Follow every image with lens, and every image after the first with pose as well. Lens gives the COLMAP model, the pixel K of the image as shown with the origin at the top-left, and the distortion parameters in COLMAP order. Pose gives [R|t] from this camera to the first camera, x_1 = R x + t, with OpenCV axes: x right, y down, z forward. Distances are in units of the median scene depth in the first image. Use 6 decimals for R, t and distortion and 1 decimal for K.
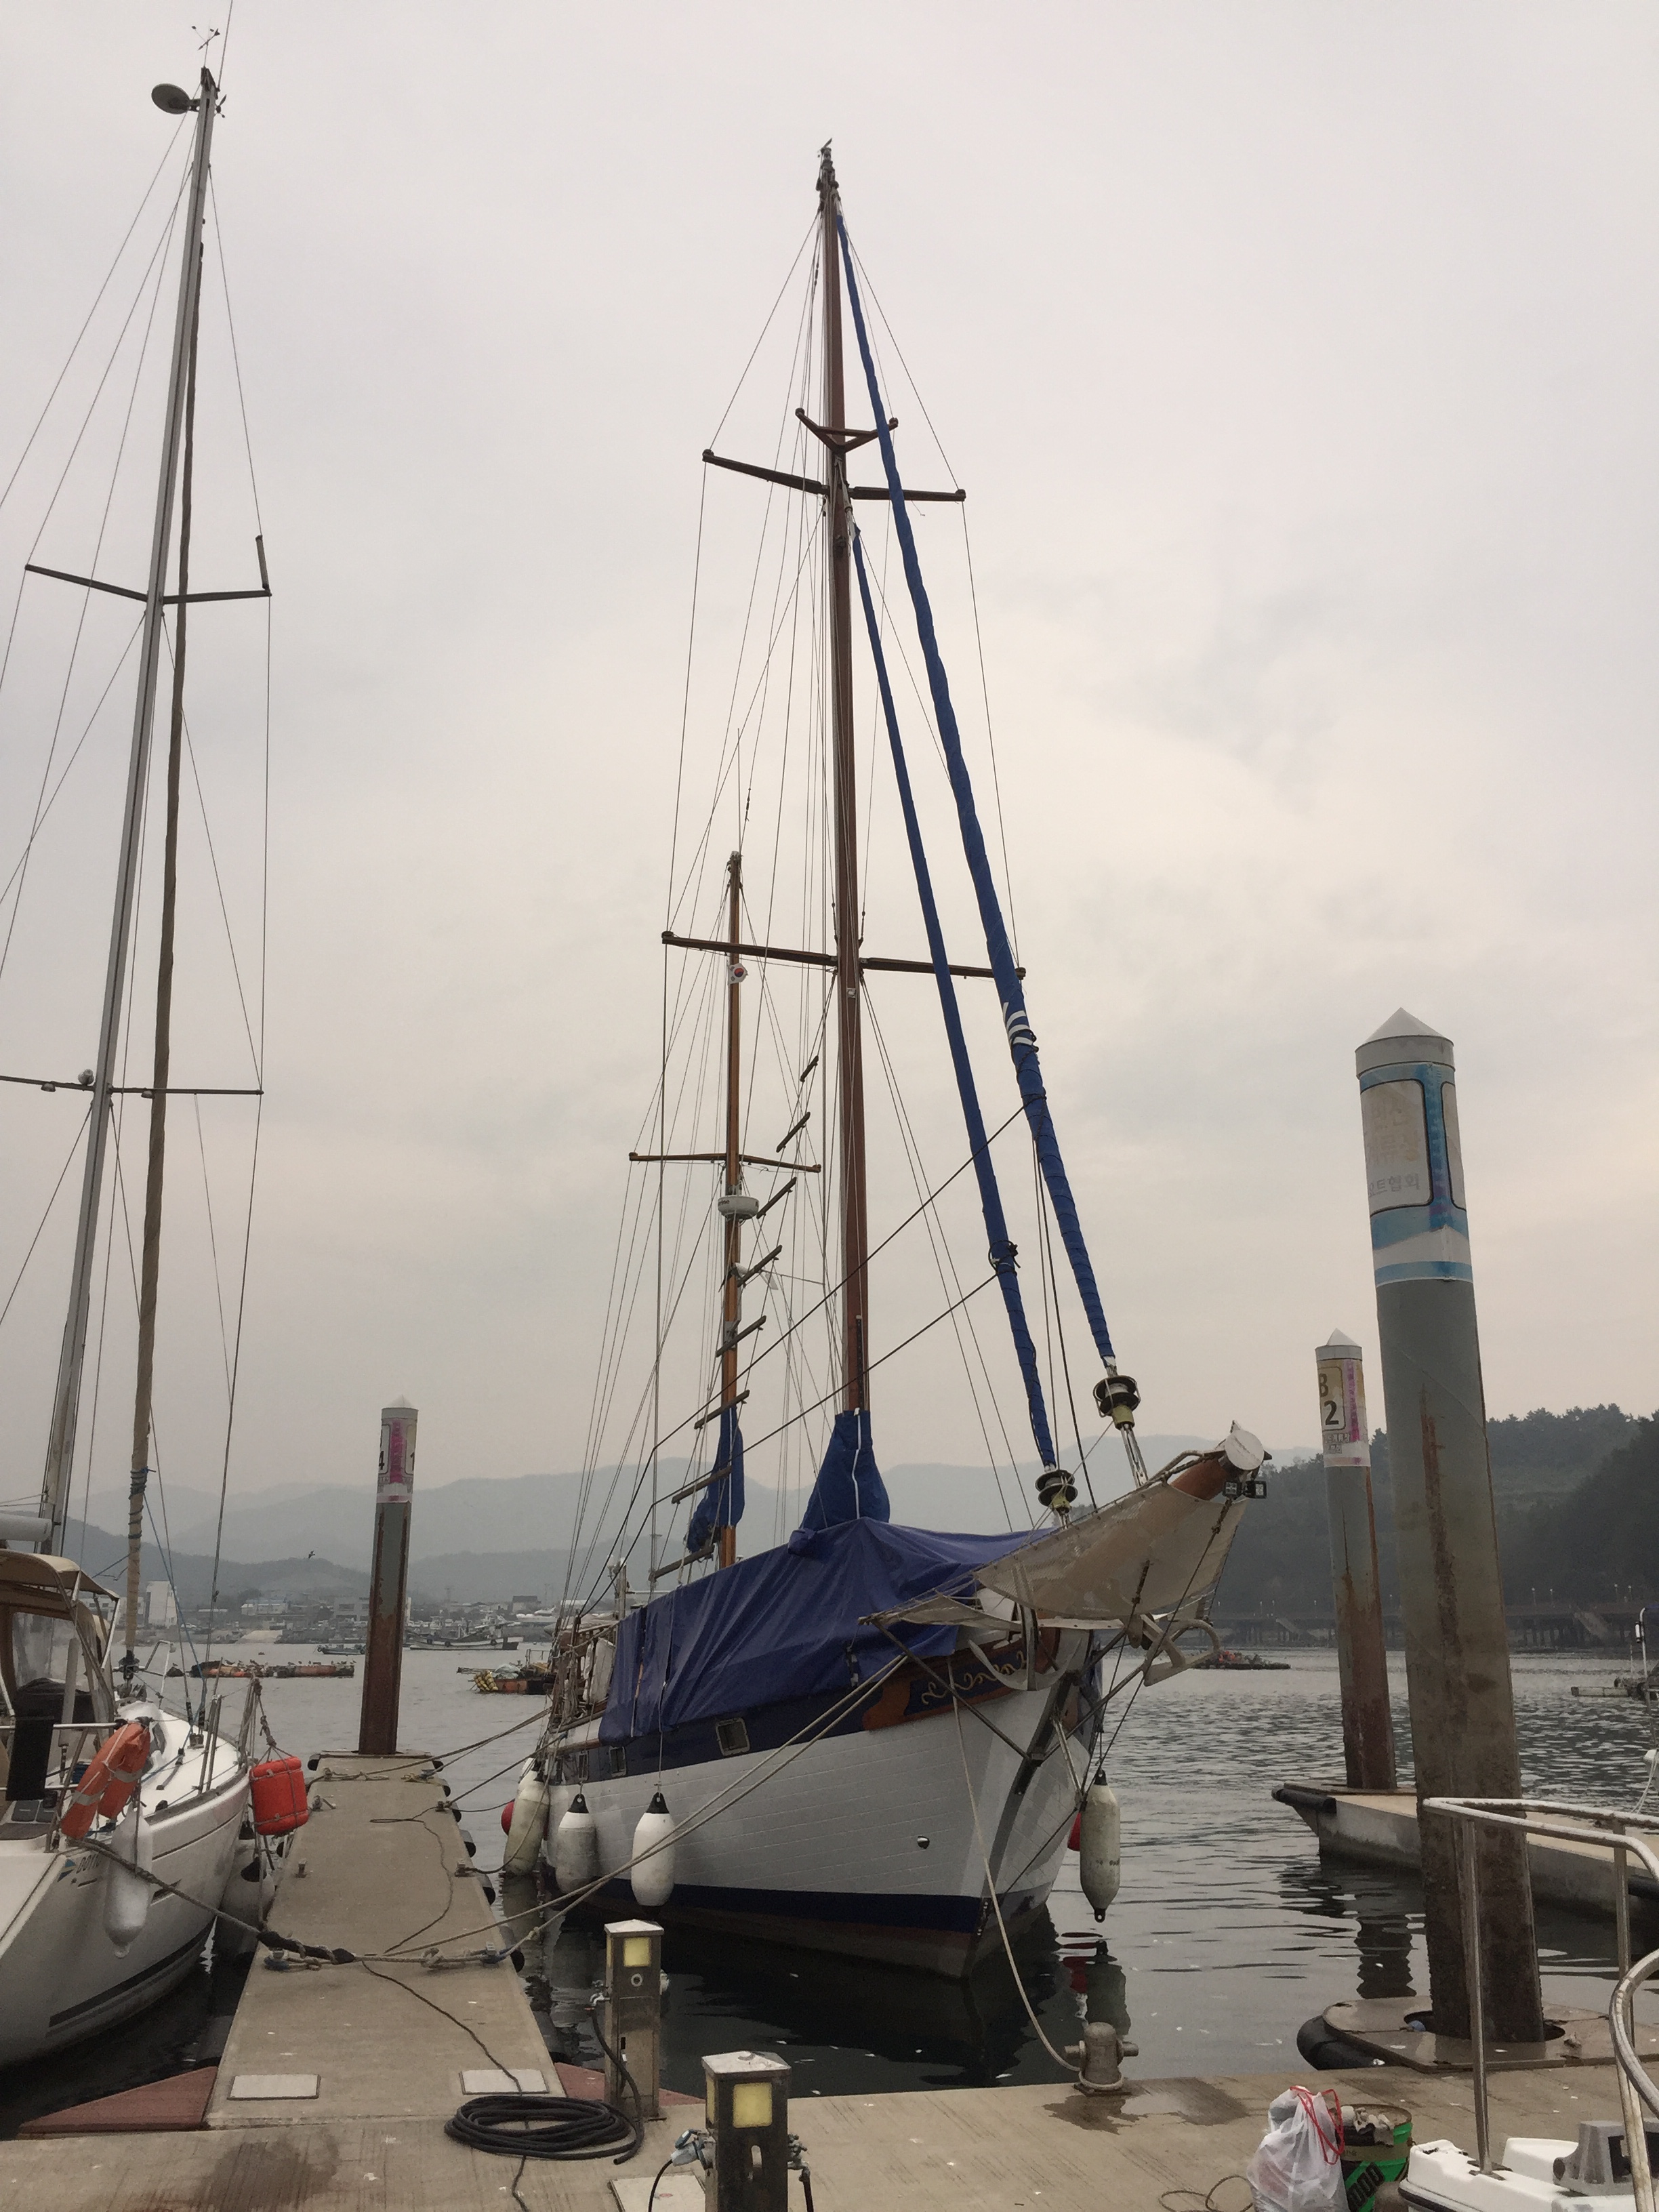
lens RADIAL K [[1844.7, 0, 829.5], [0, 1844.7, 1106.0], [0, 0, 1]] dist [0.061784, -0.150420]
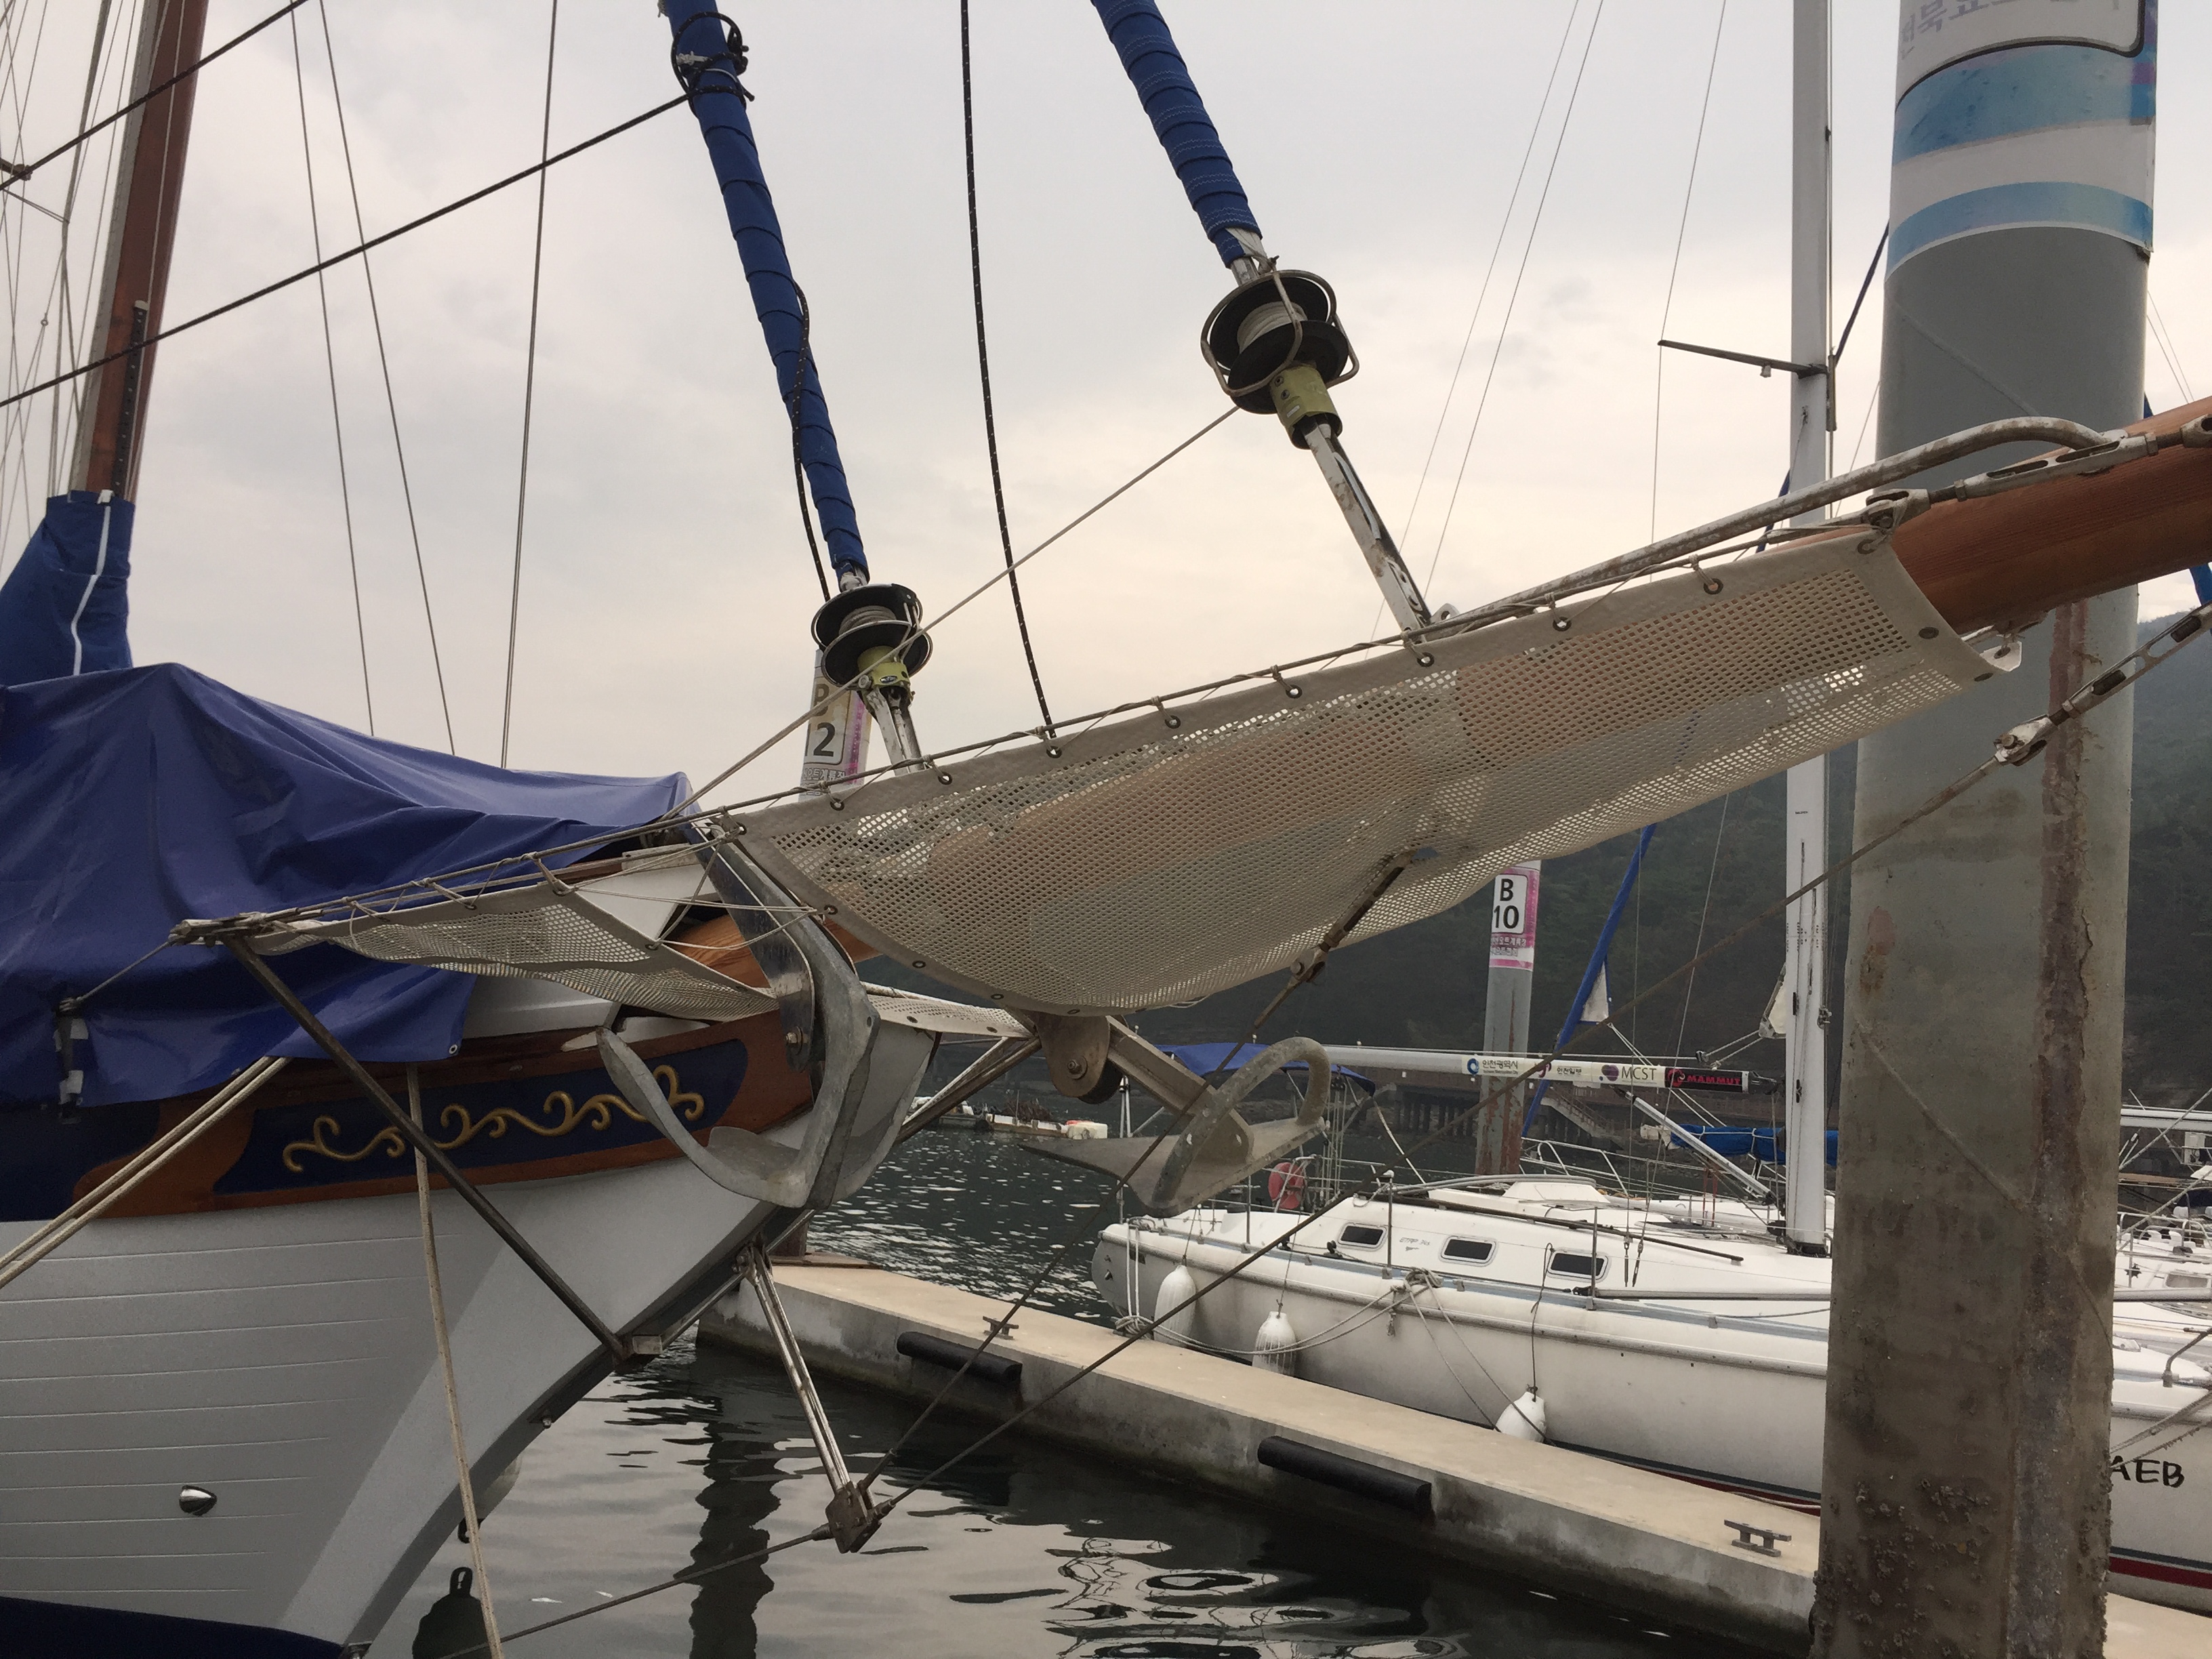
lens RADIAL K [[1844.7, 0, 1106.7], [0, 1844.7, 868.5], [0, 0, 1]] dist [0.061784, -0.150420]
pose [[0.822929, 0.141574, 0.550222, -0.025381], [-0.242430, 0.963364, 0.114710, 0.183050], [-0.513824, -0.227788, 0.827102, 0.623039]]
